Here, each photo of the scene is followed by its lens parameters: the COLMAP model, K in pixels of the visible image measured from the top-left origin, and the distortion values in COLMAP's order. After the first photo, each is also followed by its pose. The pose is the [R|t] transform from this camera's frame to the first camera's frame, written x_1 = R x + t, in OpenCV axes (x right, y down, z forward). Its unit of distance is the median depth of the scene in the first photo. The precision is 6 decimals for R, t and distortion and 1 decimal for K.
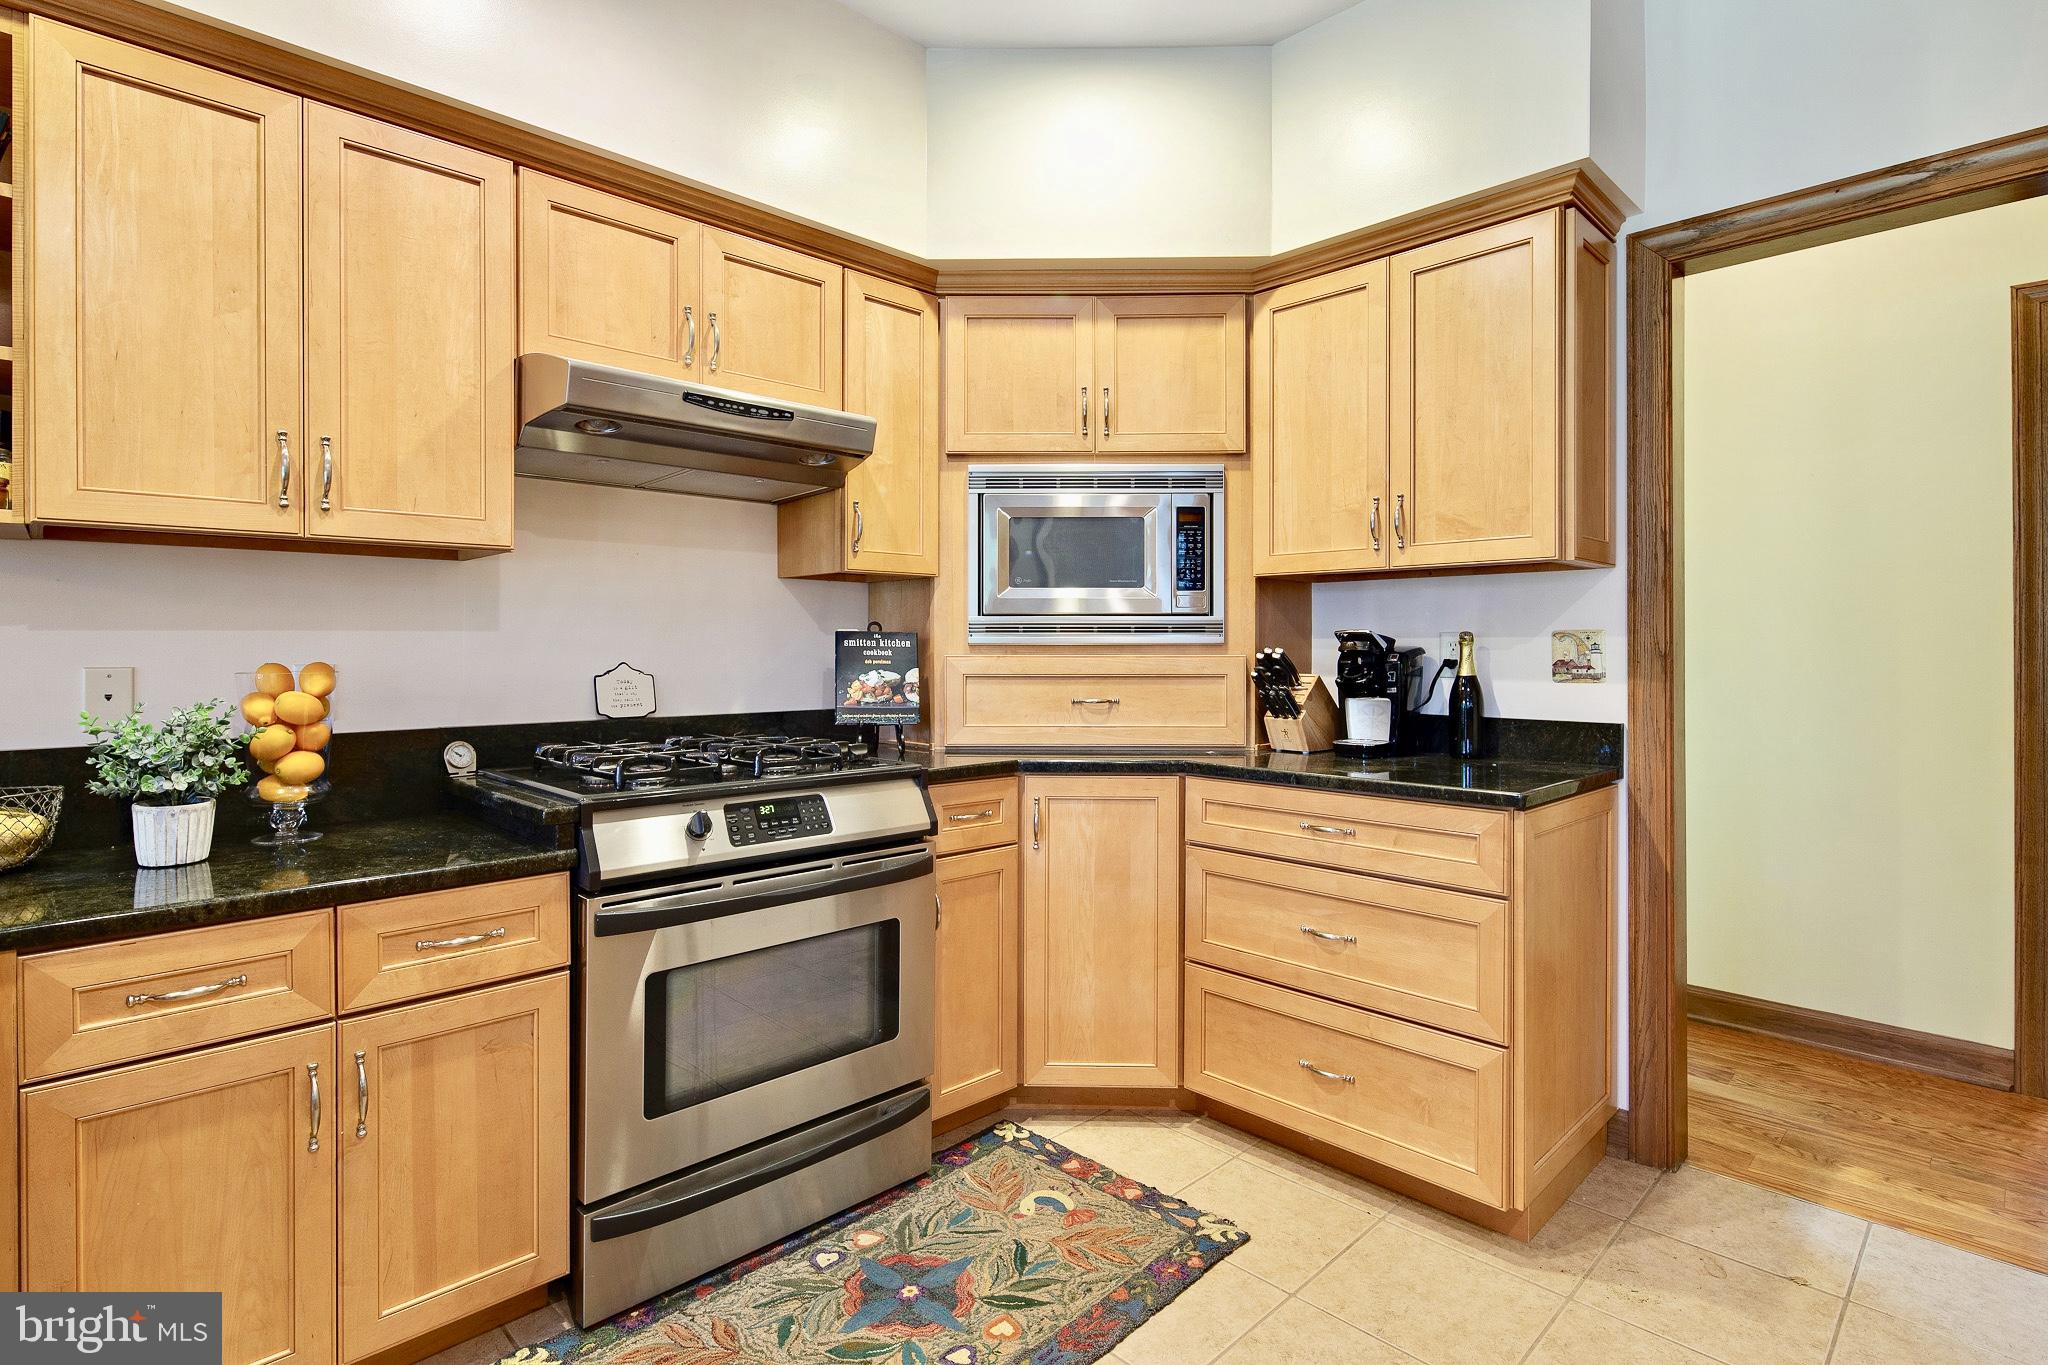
lens RADIAL K [[1007.0, 0, 1021.9], [0, 1007.0, 647.6], [0, 0, 1]] dist [0.001773, -0.000598]
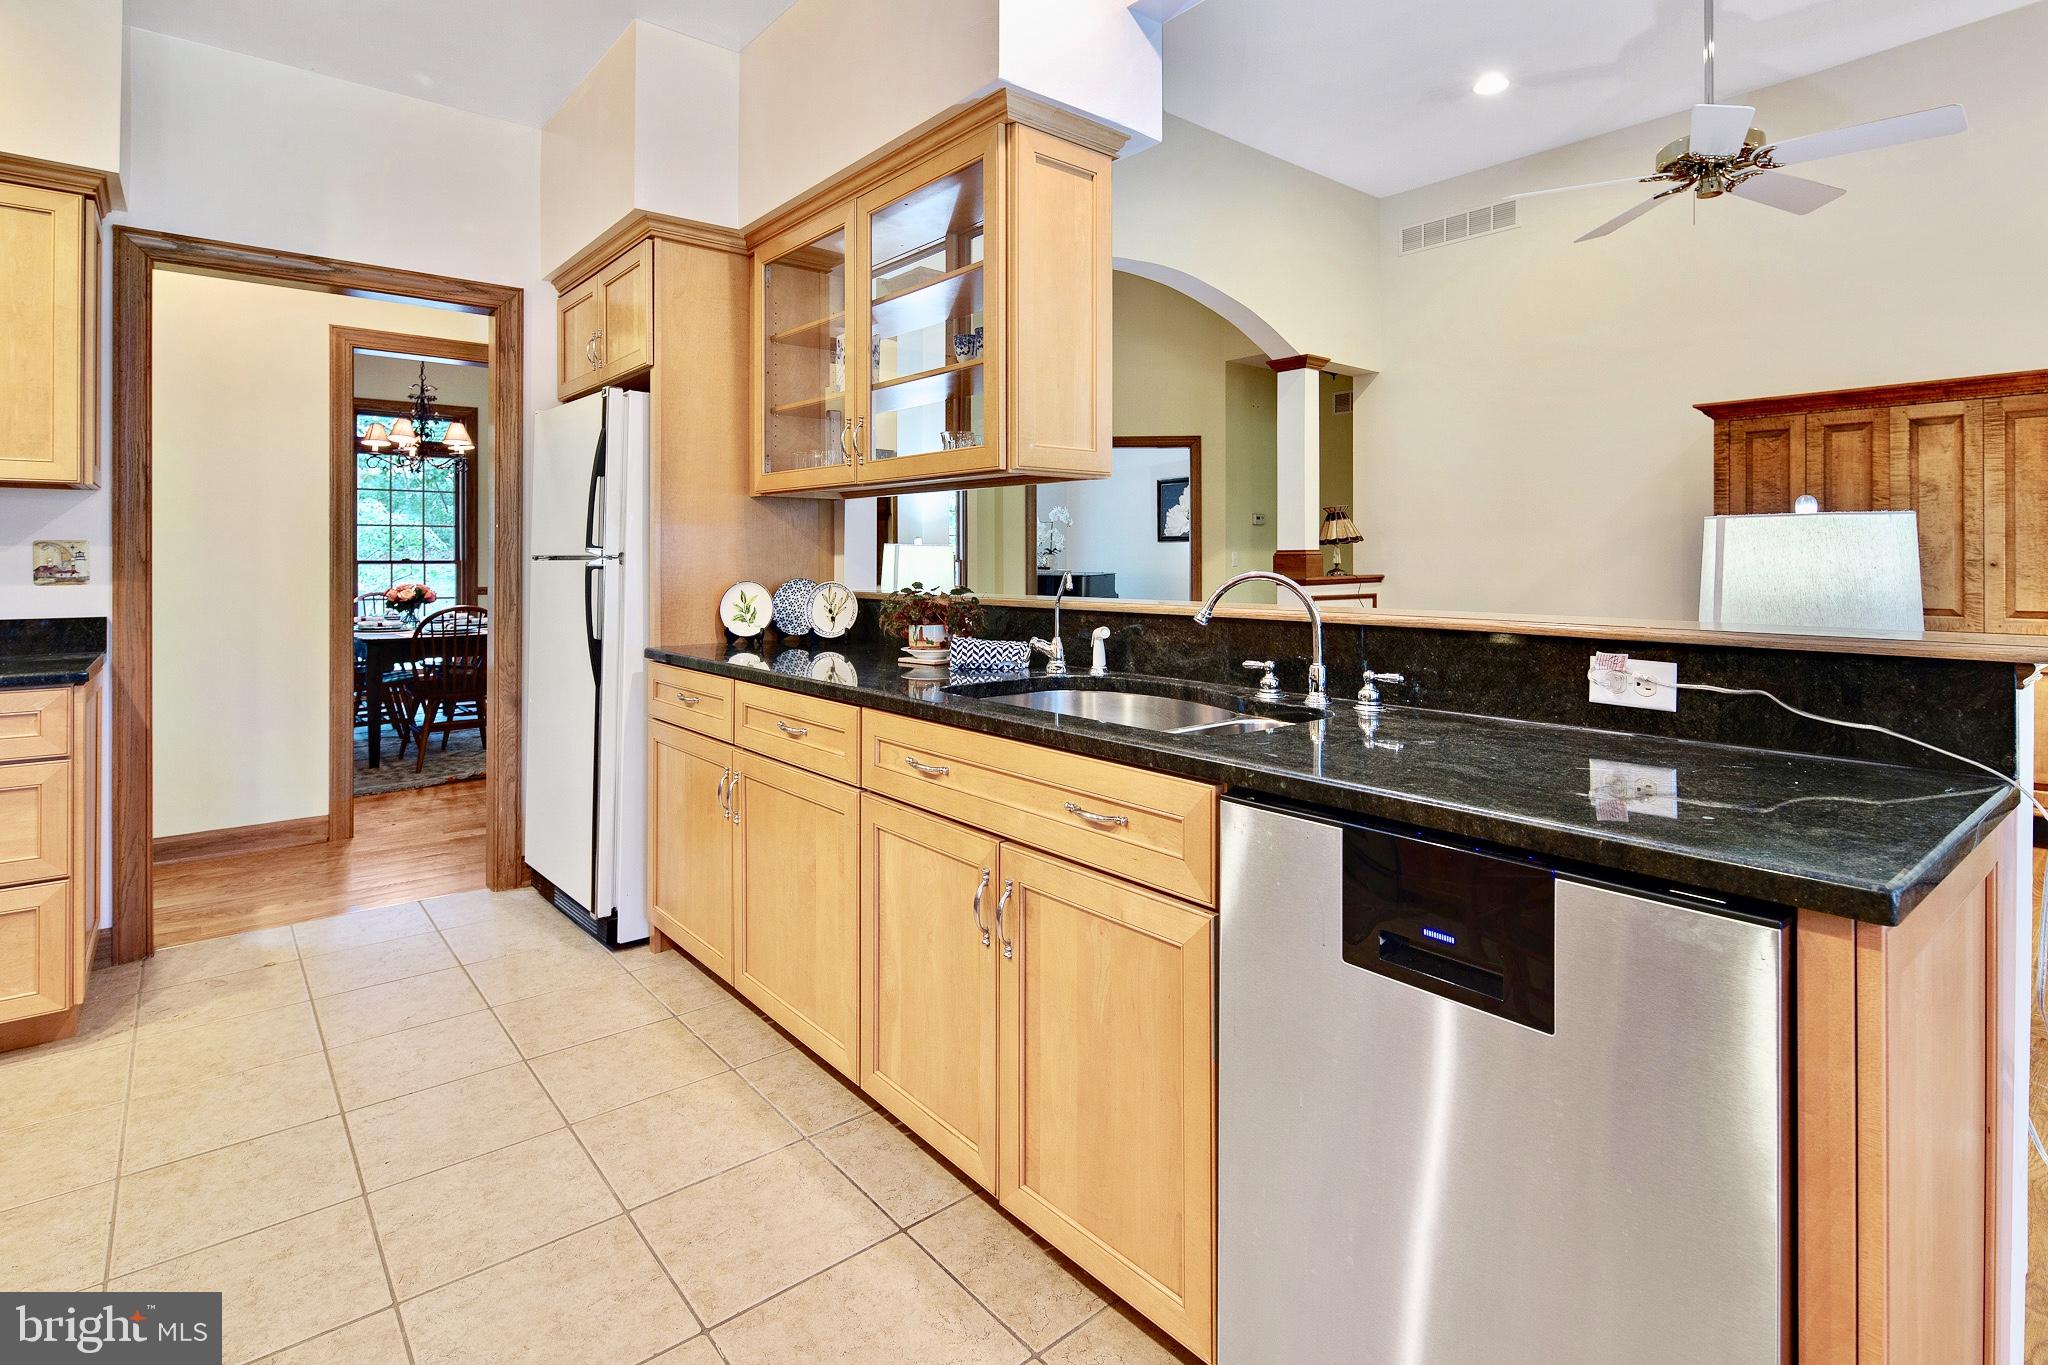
lens RADIAL K [[1002.4, 0, 1021.1], [0, 1002.4, 554.1], [0, 0, 1]] dist [0.000609, -0.000425]
pose [[0.081882, 0.003946, 0.996634, -0.529696], [-0.000632, 0.999992, -0.003907, 0.002604], [-0.996642, -0.000310, 0.081884, -0.216922]]
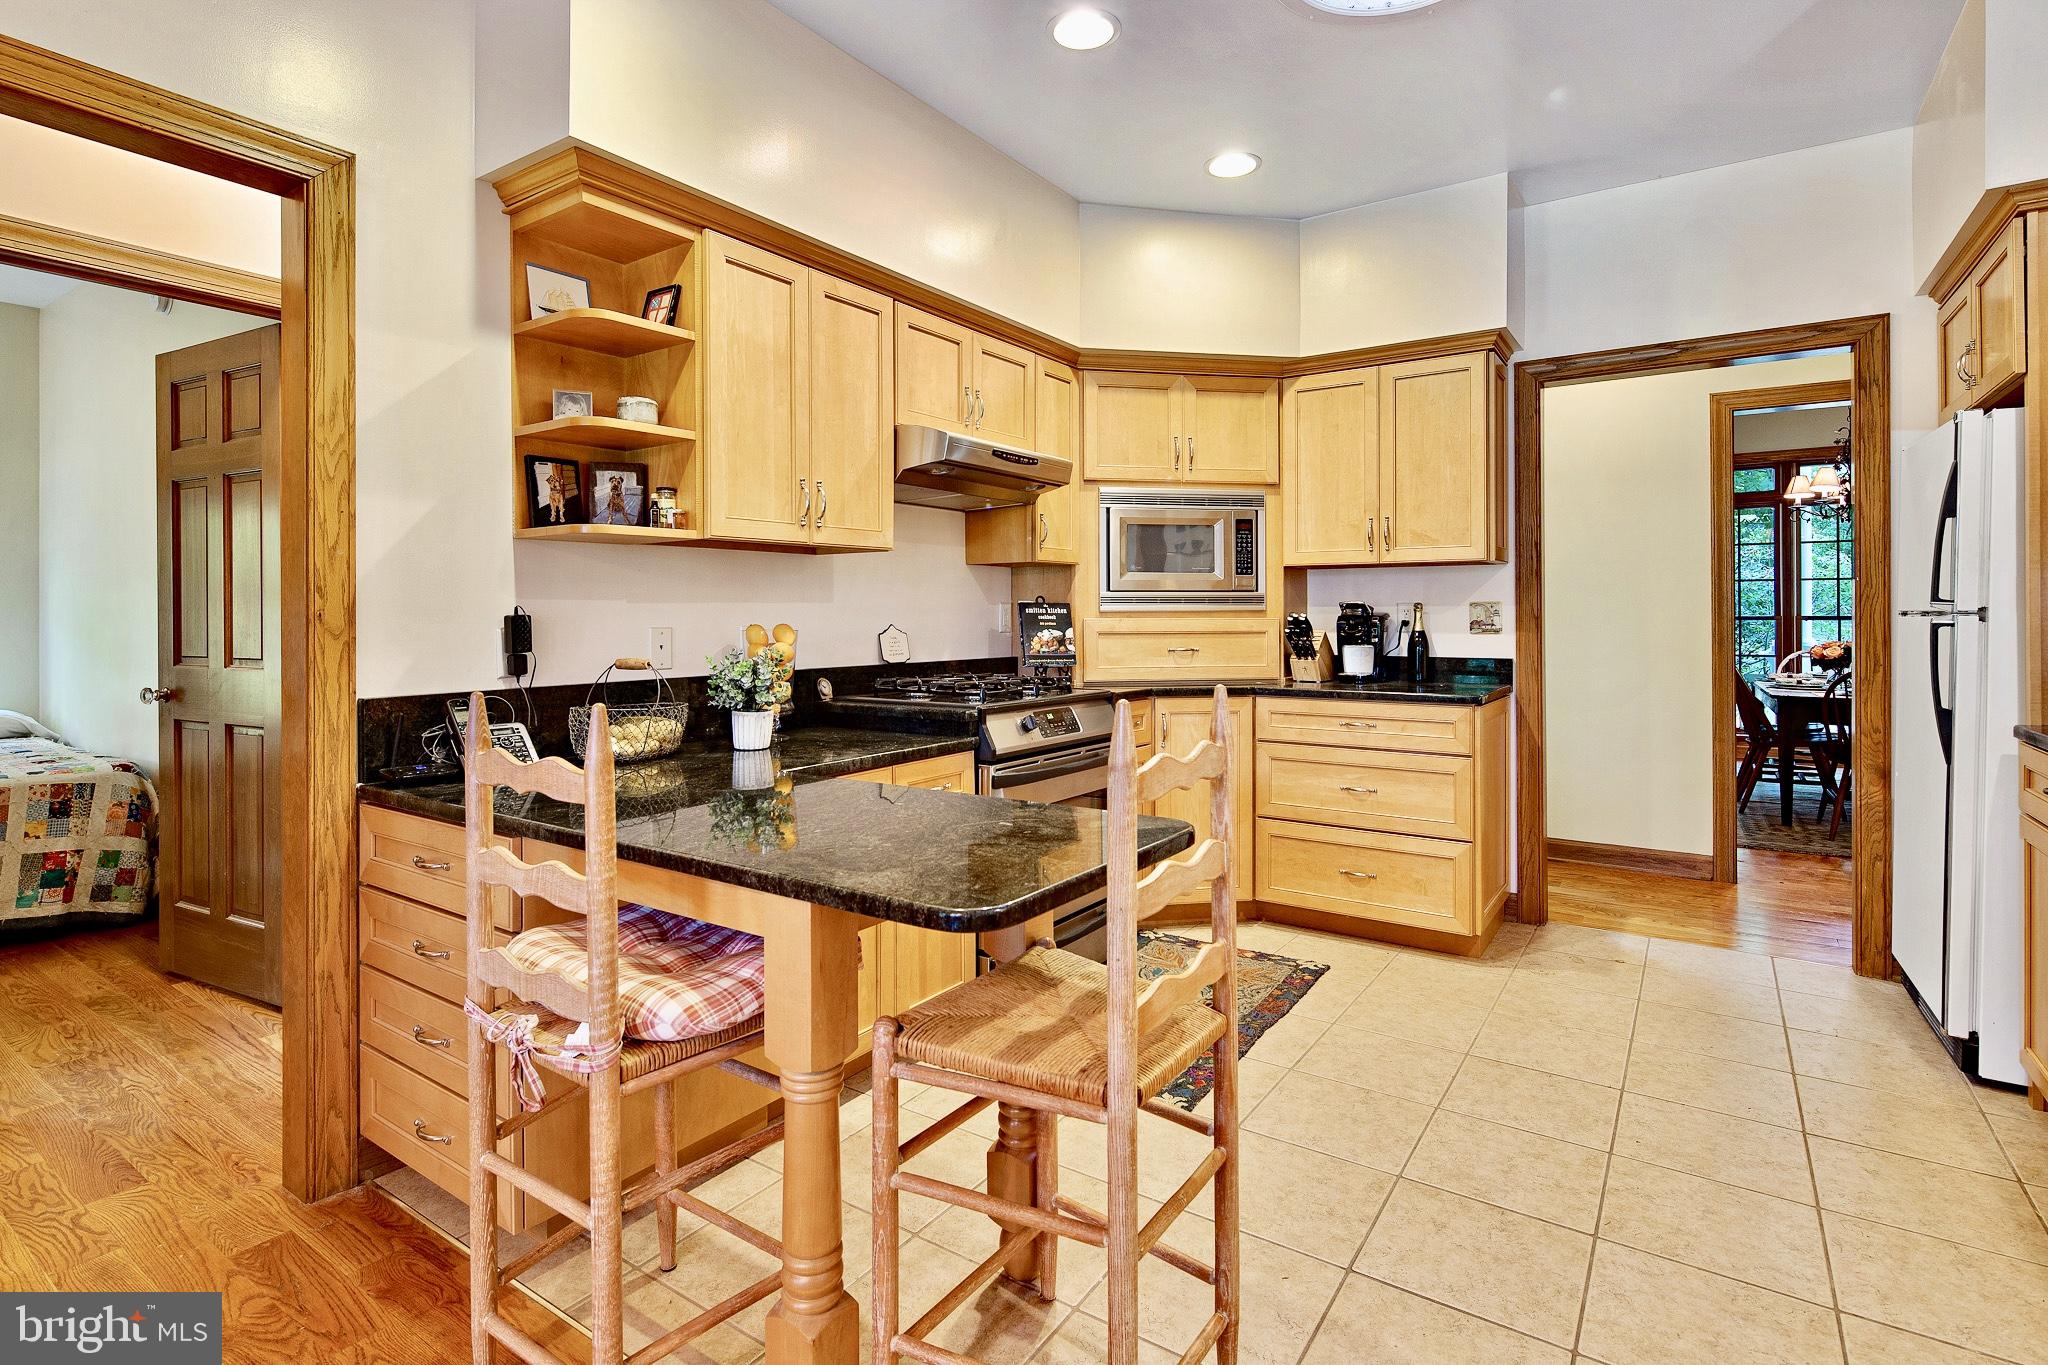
lens RADIAL K [[1006.7, 0, 1026.4], [0, 1006.7, 614.3], [0, 0, 1]] dist [0.012781, 0.000207]
pose [[0.979702, -0.002295, 0.200444, -0.504374], [0.002376, 0.999997, -0.000162, 0.001109], [-0.200443, 0.000635, 0.979705, -0.450690]]
